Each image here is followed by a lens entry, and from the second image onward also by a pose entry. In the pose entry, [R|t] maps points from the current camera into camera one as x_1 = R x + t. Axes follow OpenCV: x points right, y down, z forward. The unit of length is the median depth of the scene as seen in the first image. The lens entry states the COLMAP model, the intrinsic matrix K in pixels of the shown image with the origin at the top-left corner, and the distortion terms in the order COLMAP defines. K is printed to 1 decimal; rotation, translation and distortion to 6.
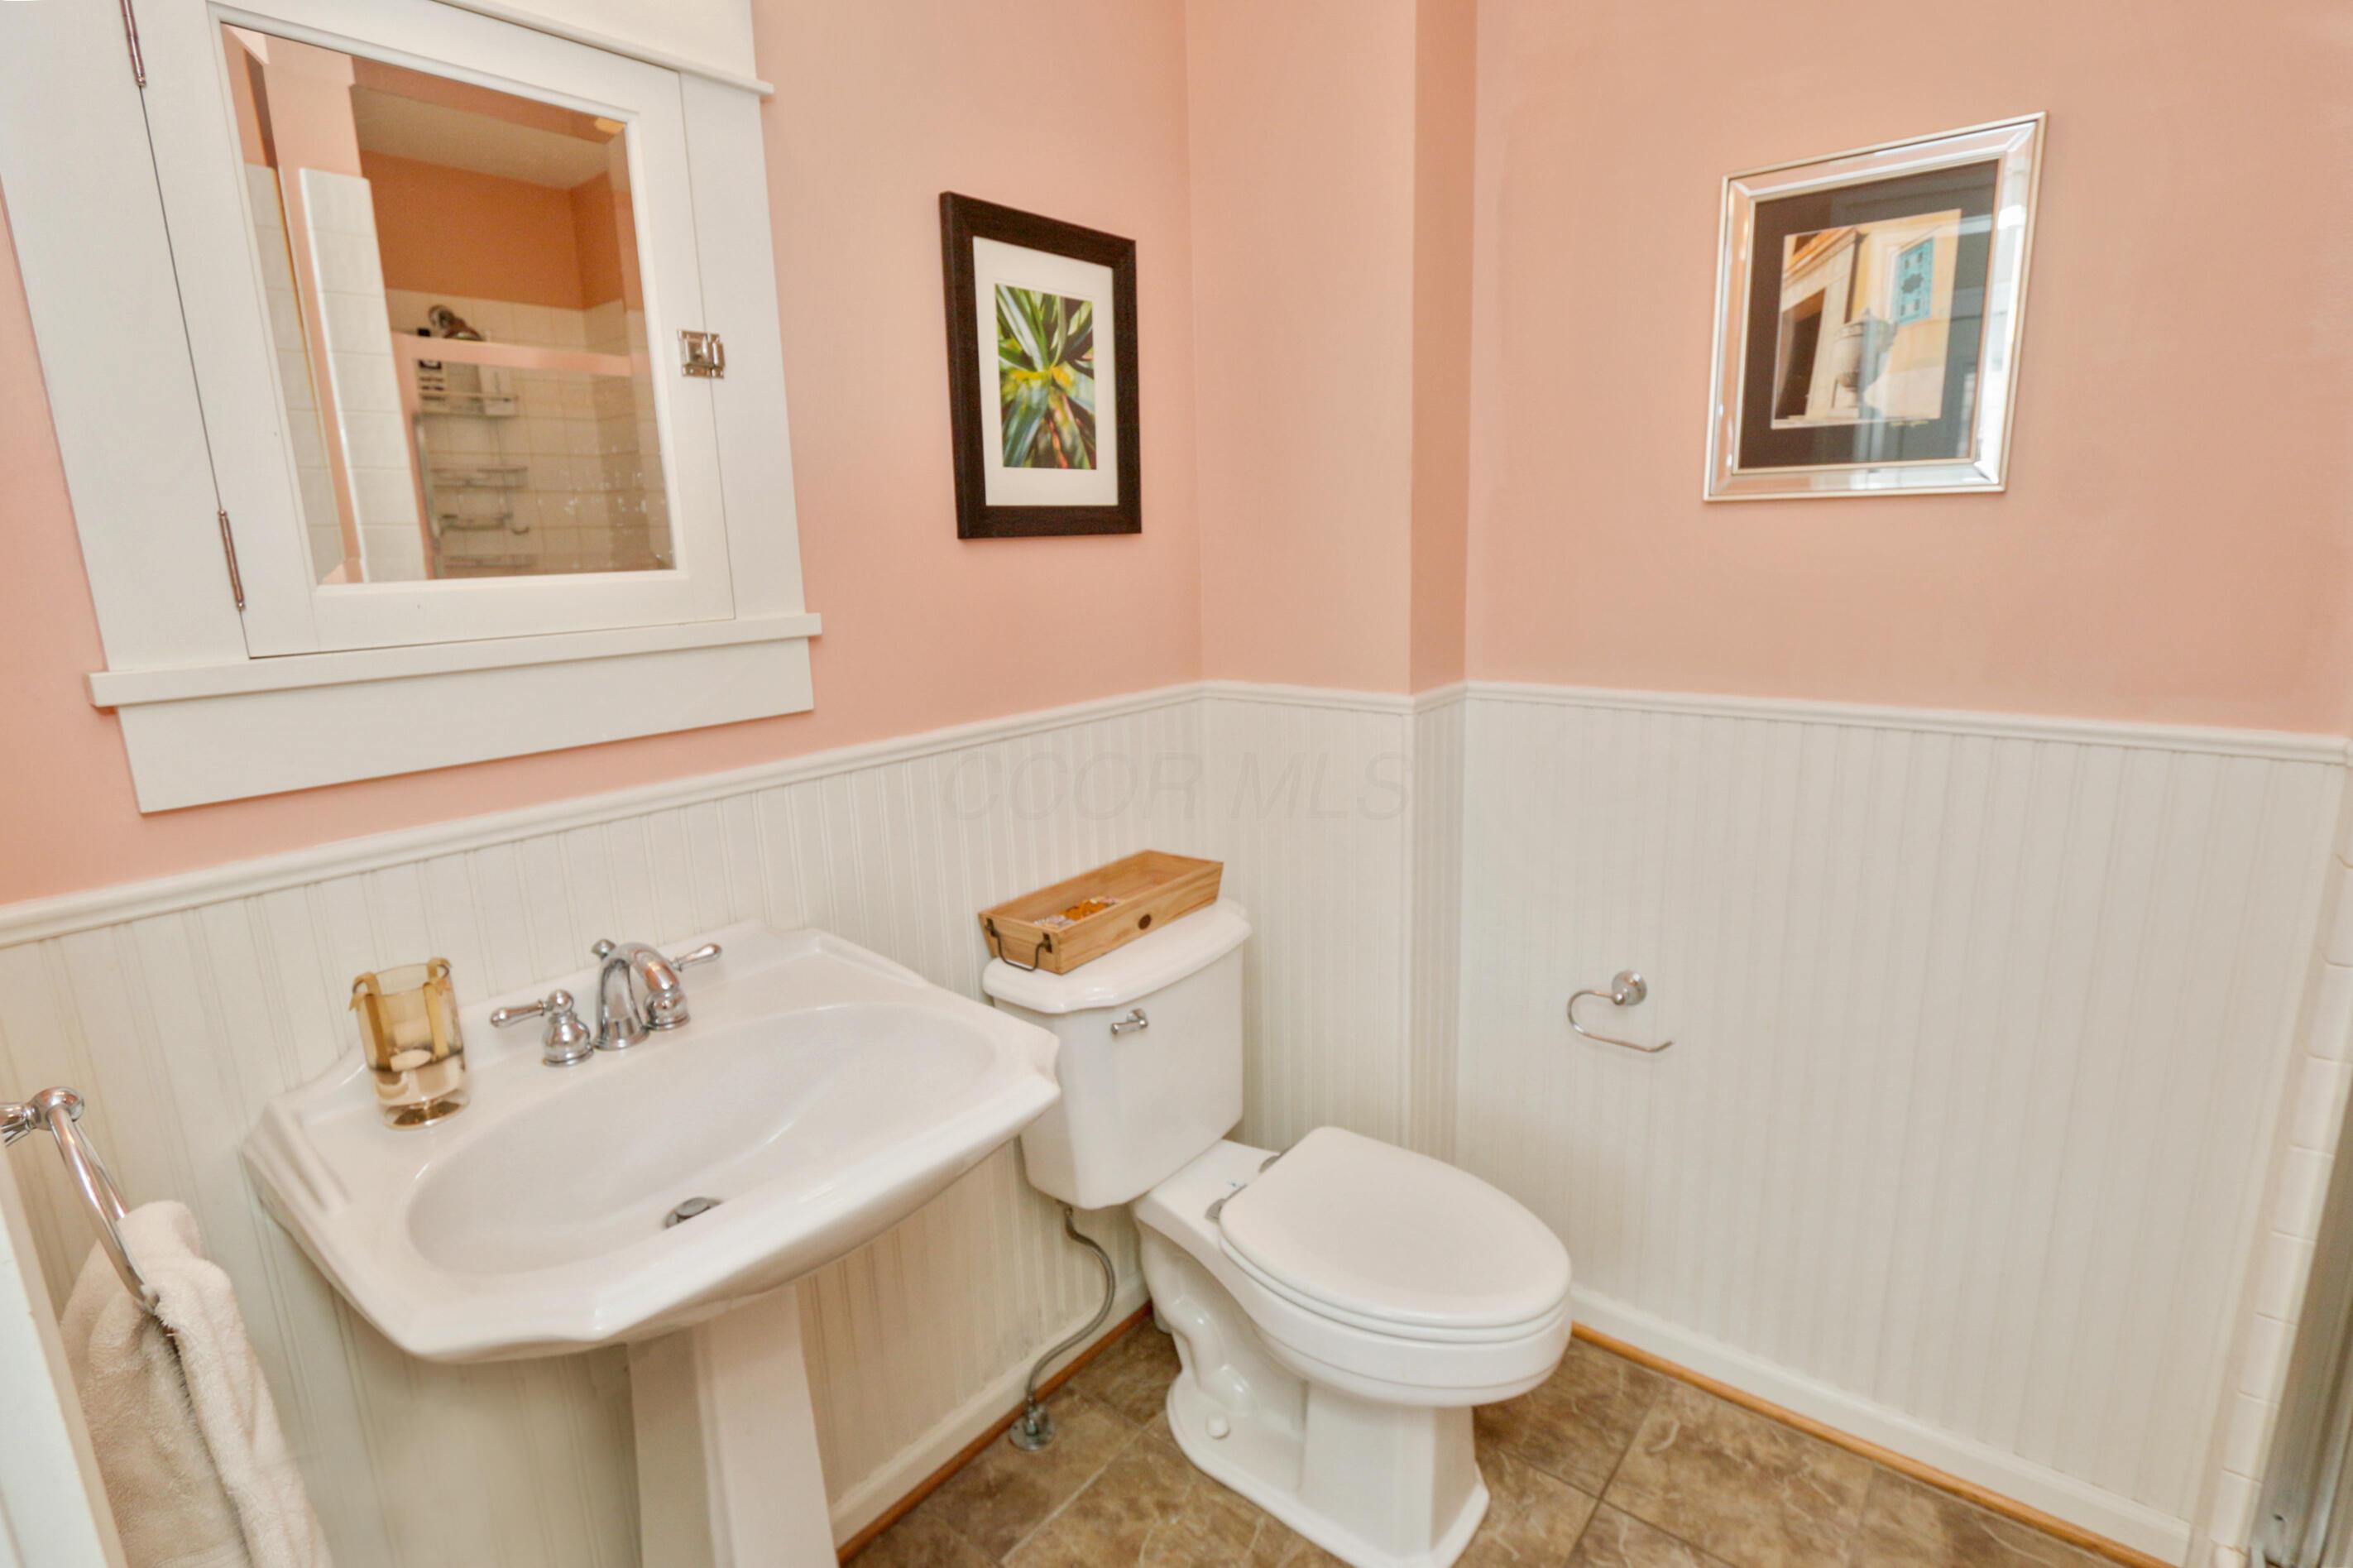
lens RADIAL K [[1105.3, 0, 1178.8], [0, 1105.3, 776.6], [0, 0, 1]] dist [-0.016990, 0.000552]
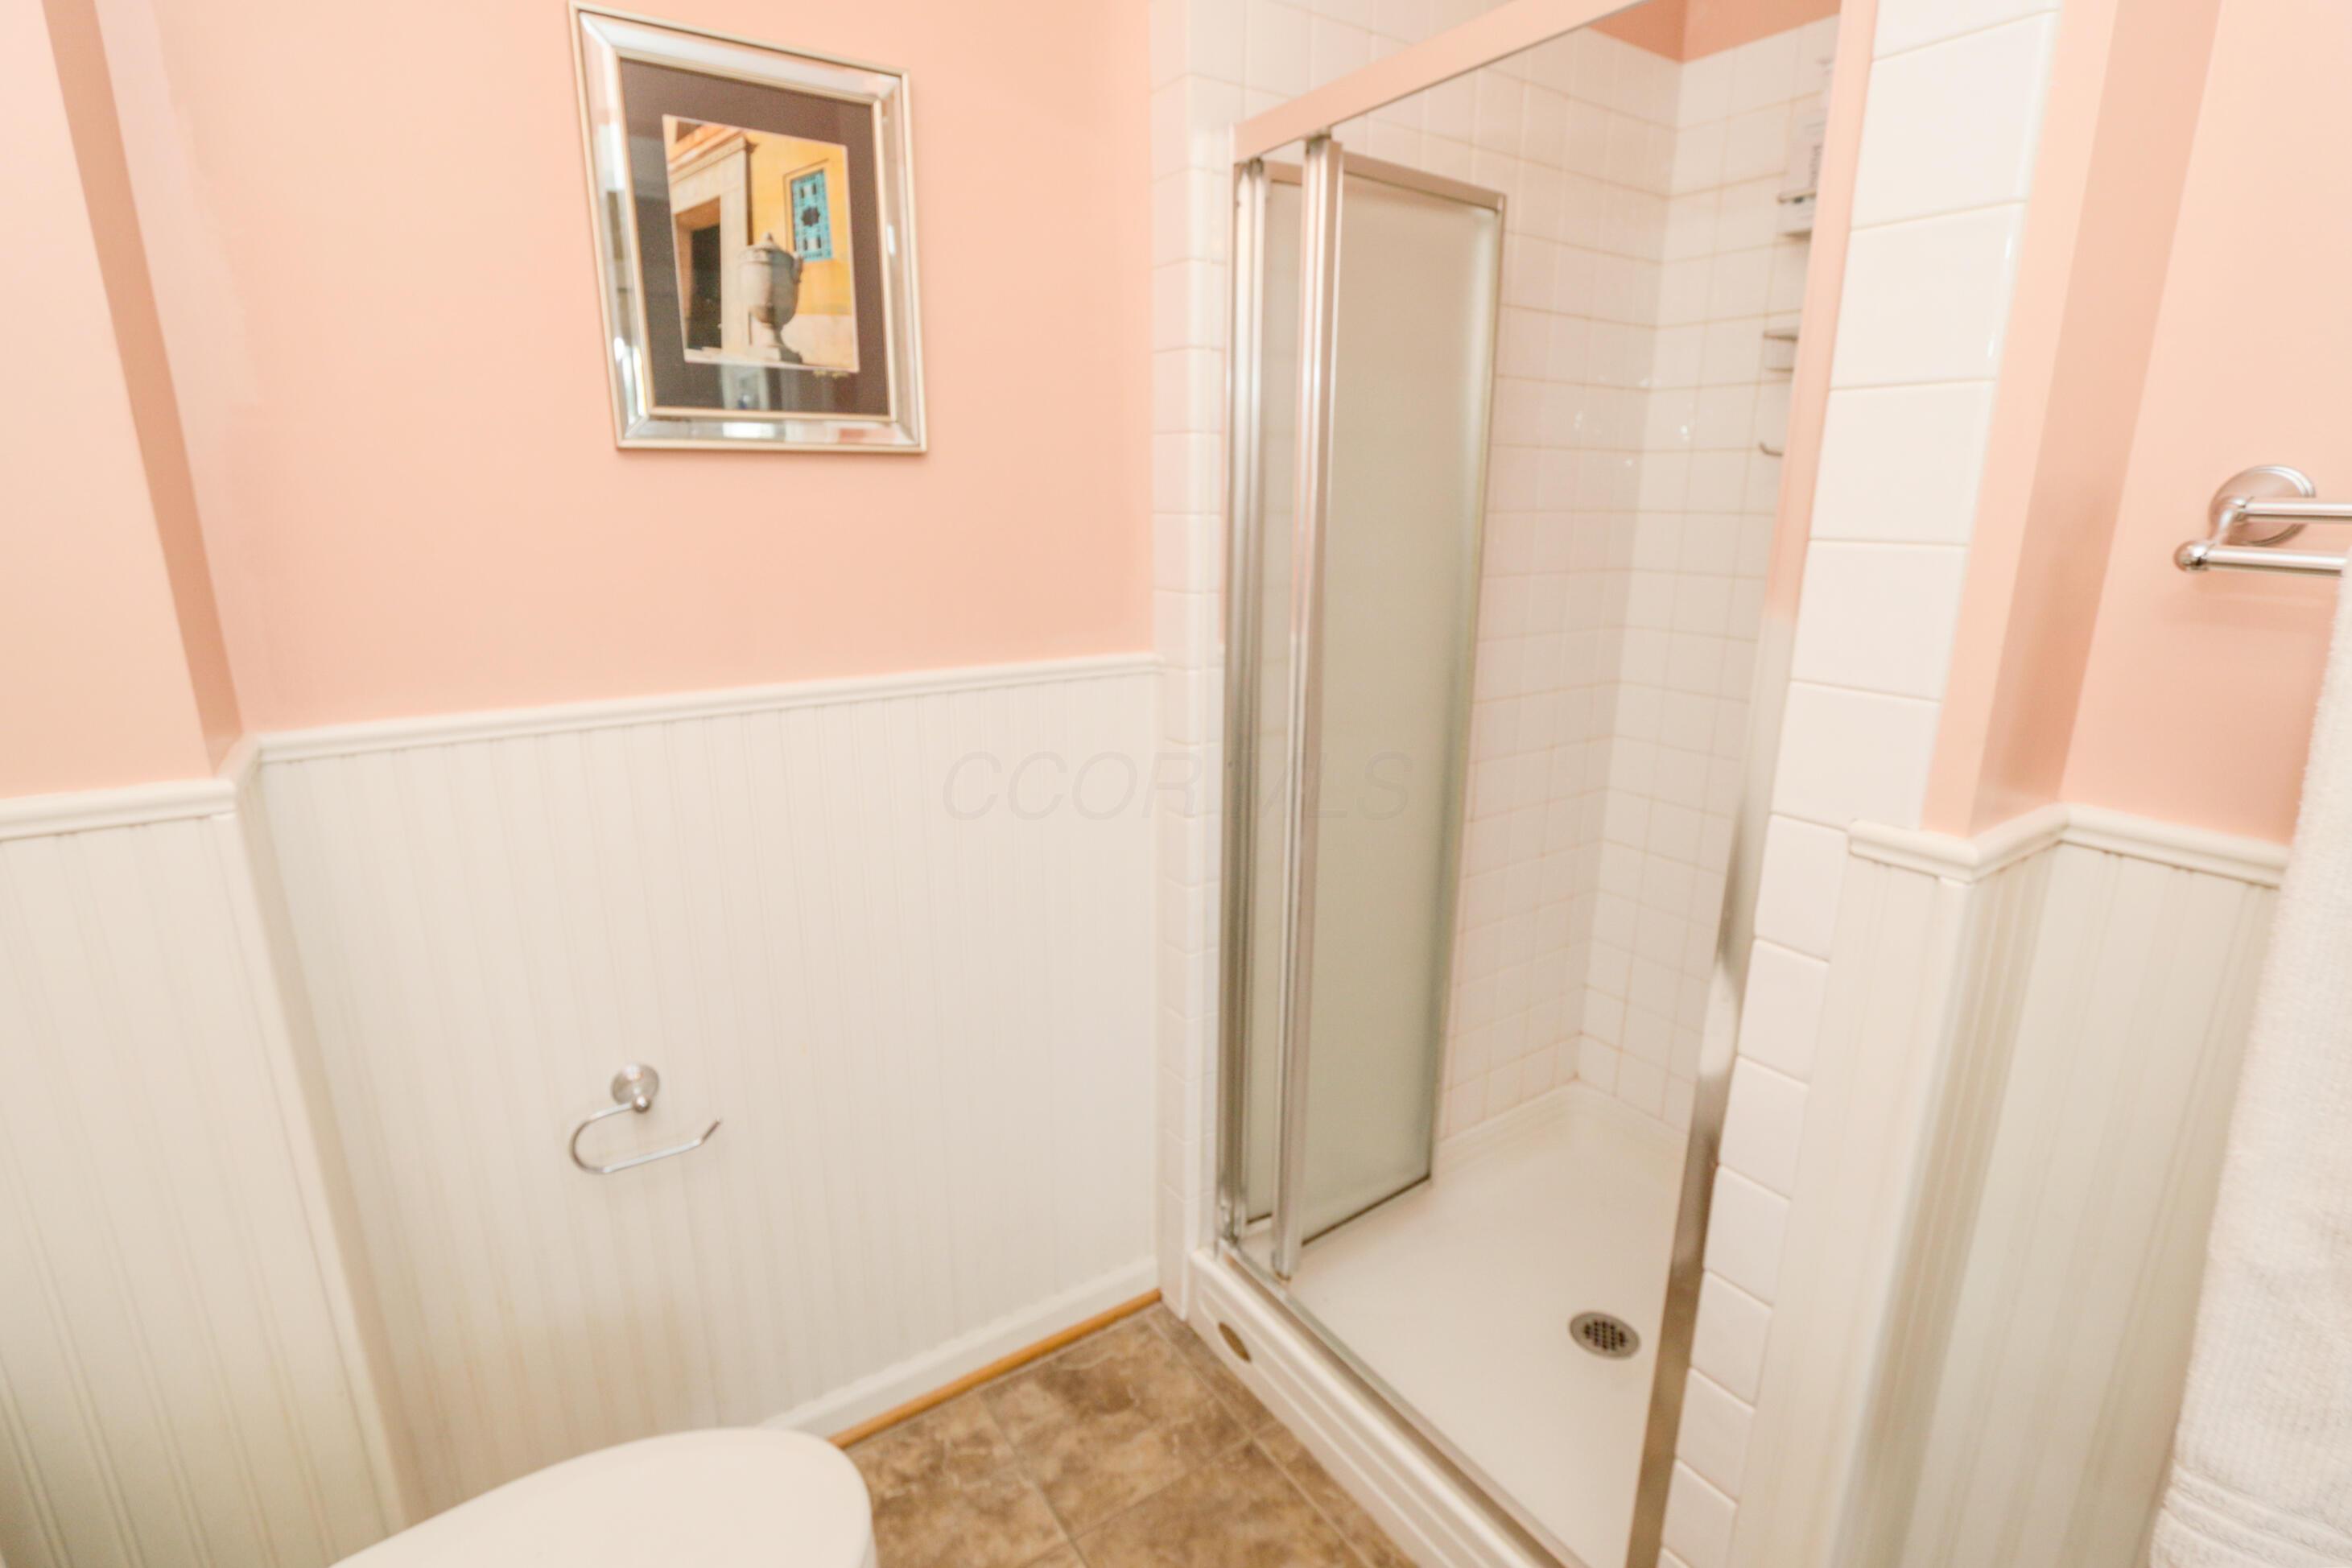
lens RADIAL K [[1104.8, 0, 1178.3], [0, 1104.8, 776.6], [0, 0, 1]] dist [-0.016990, 0.000552]
pose [[0.295226, -0.214412, 0.931058, -0.179854], [0.189858, 0.968225, 0.162770, -0.084366], [-0.936373, 0.128715, 0.326553, 0.445957]]
